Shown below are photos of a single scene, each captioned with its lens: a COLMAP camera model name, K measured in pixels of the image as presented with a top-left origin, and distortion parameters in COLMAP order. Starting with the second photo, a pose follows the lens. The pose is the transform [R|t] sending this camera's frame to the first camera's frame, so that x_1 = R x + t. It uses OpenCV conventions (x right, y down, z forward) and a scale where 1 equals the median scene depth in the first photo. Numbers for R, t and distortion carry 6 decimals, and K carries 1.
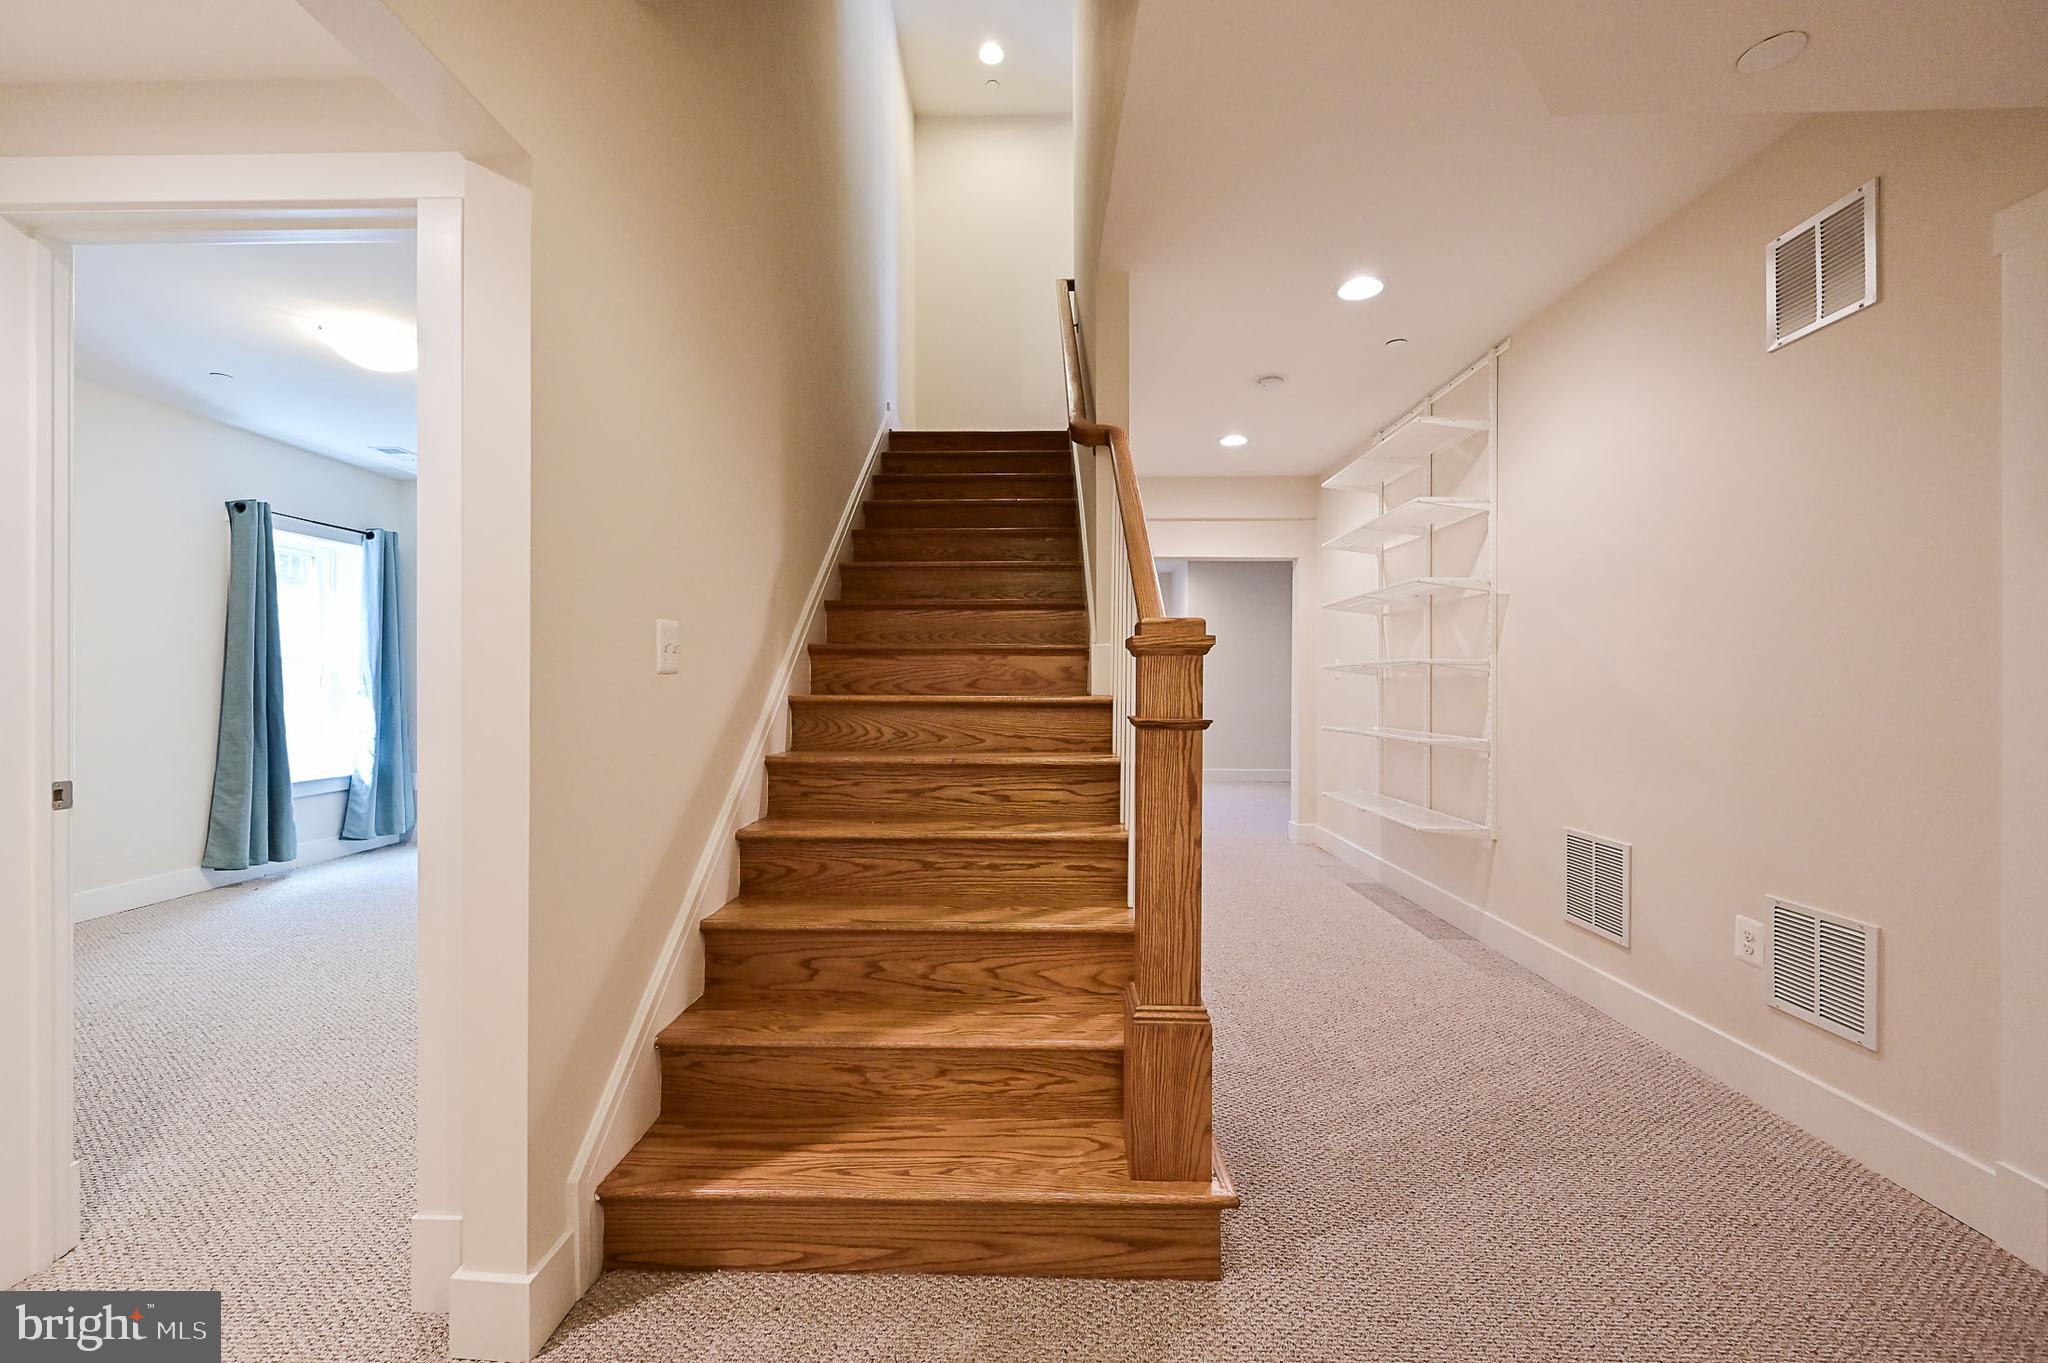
lens RADIAL K [[827.1, 0, 1019.0], [0, 827.1, 685.8], [0, 0, 1]] dist [-0.002838, -0.000203]
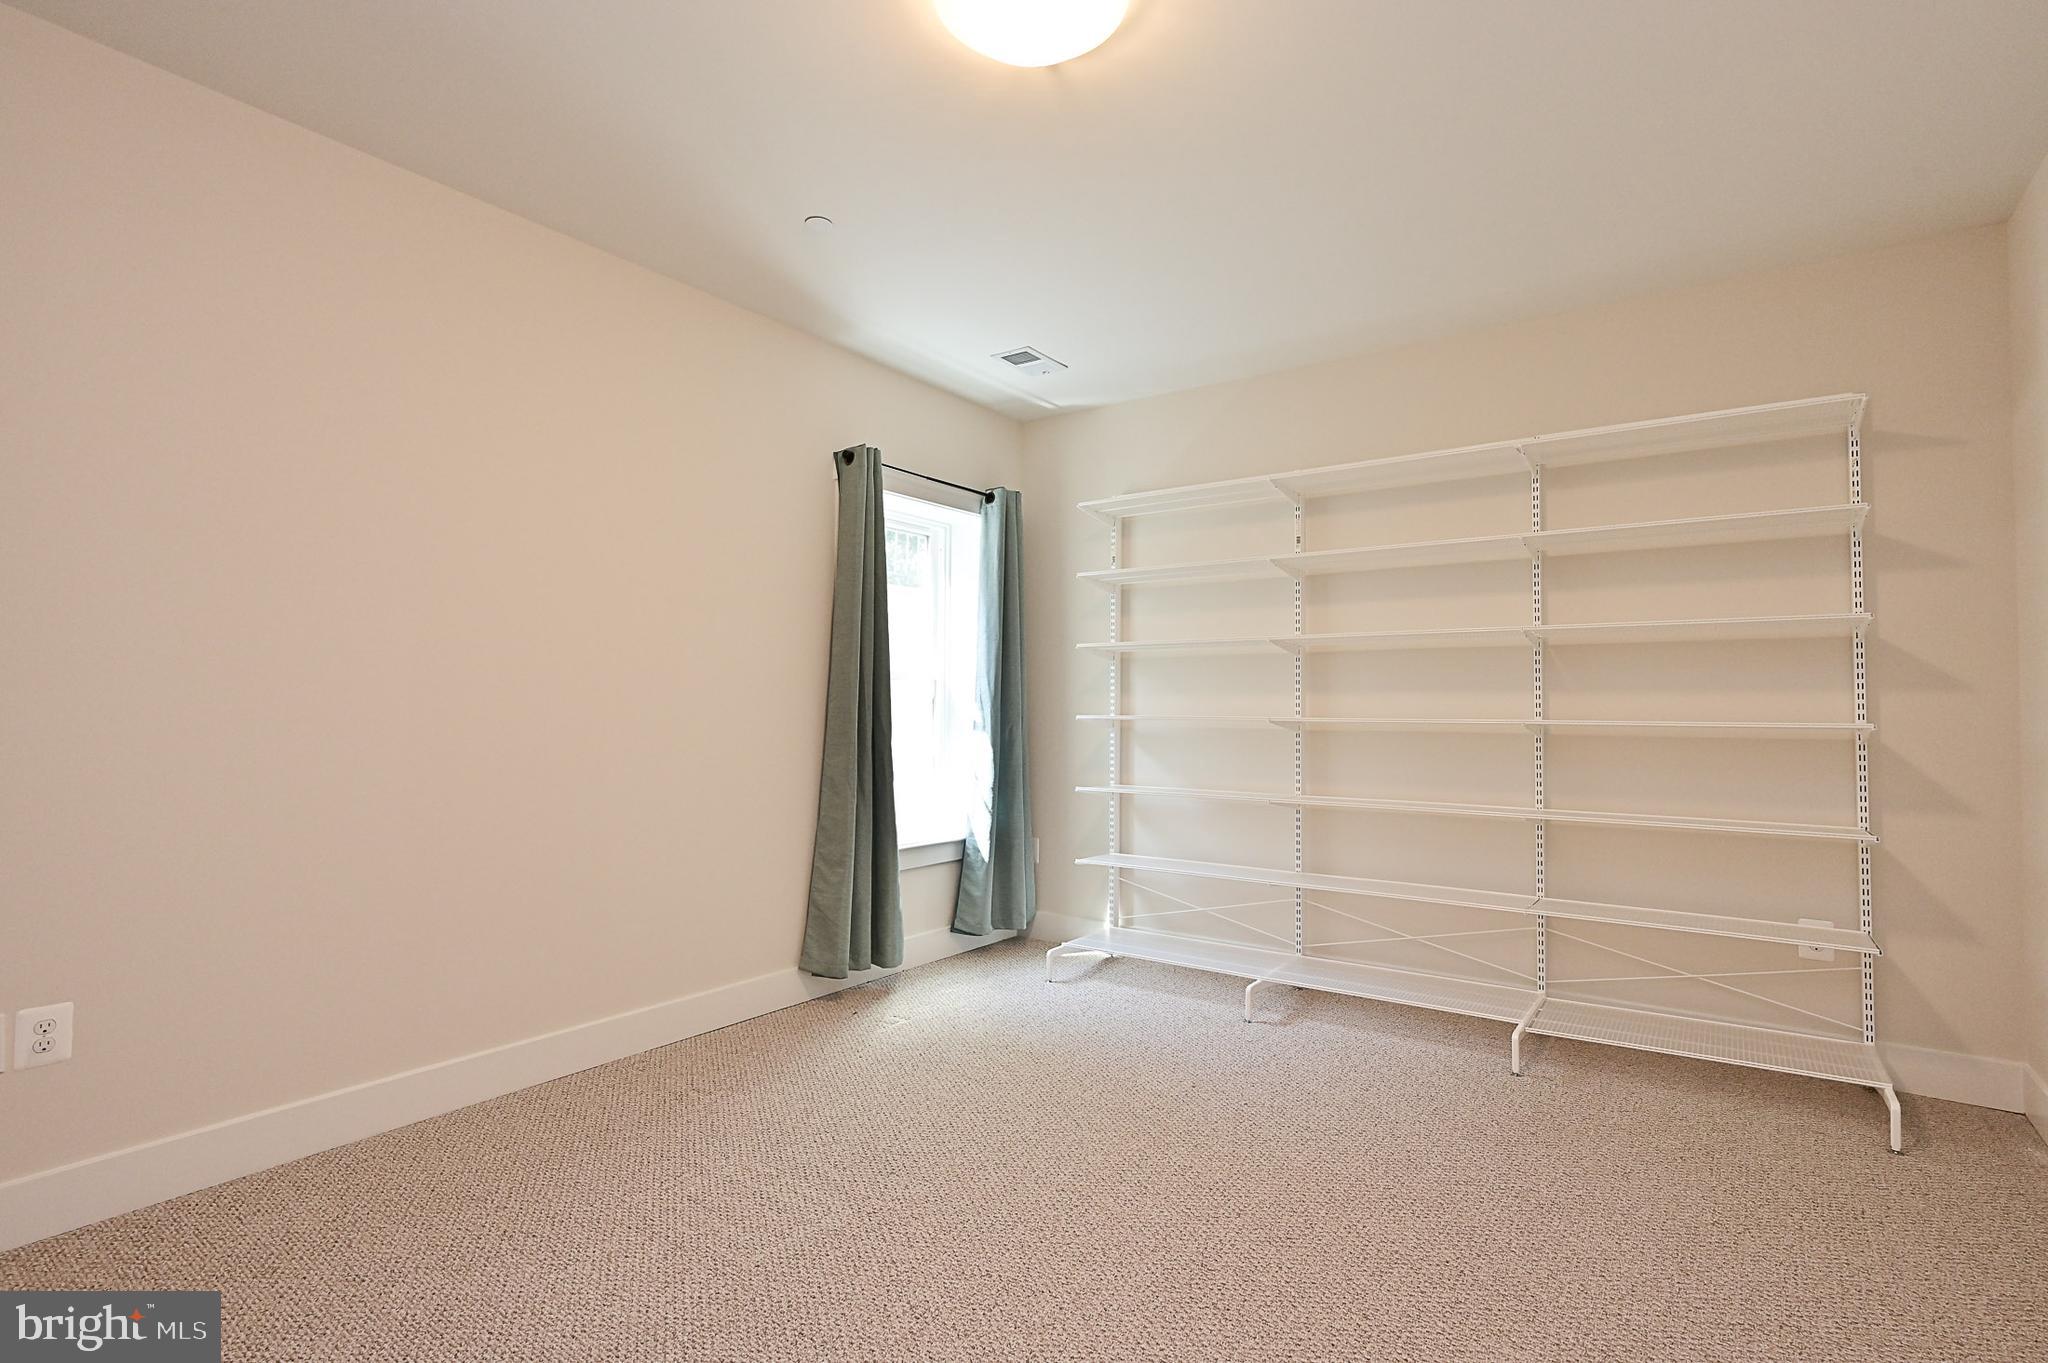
lens RADIAL K [[930.1, 0, 1026.5], [0, 930.1, 684.8], [0, 0, 1]] dist [0.002676, 0.001030]
pose [[0.824758, -0.011565, -0.565368, -0.342147], [-0.009145, 0.999387, -0.033783, 0.003987], [0.565412, 0.033033, 0.824147, 0.402916]]
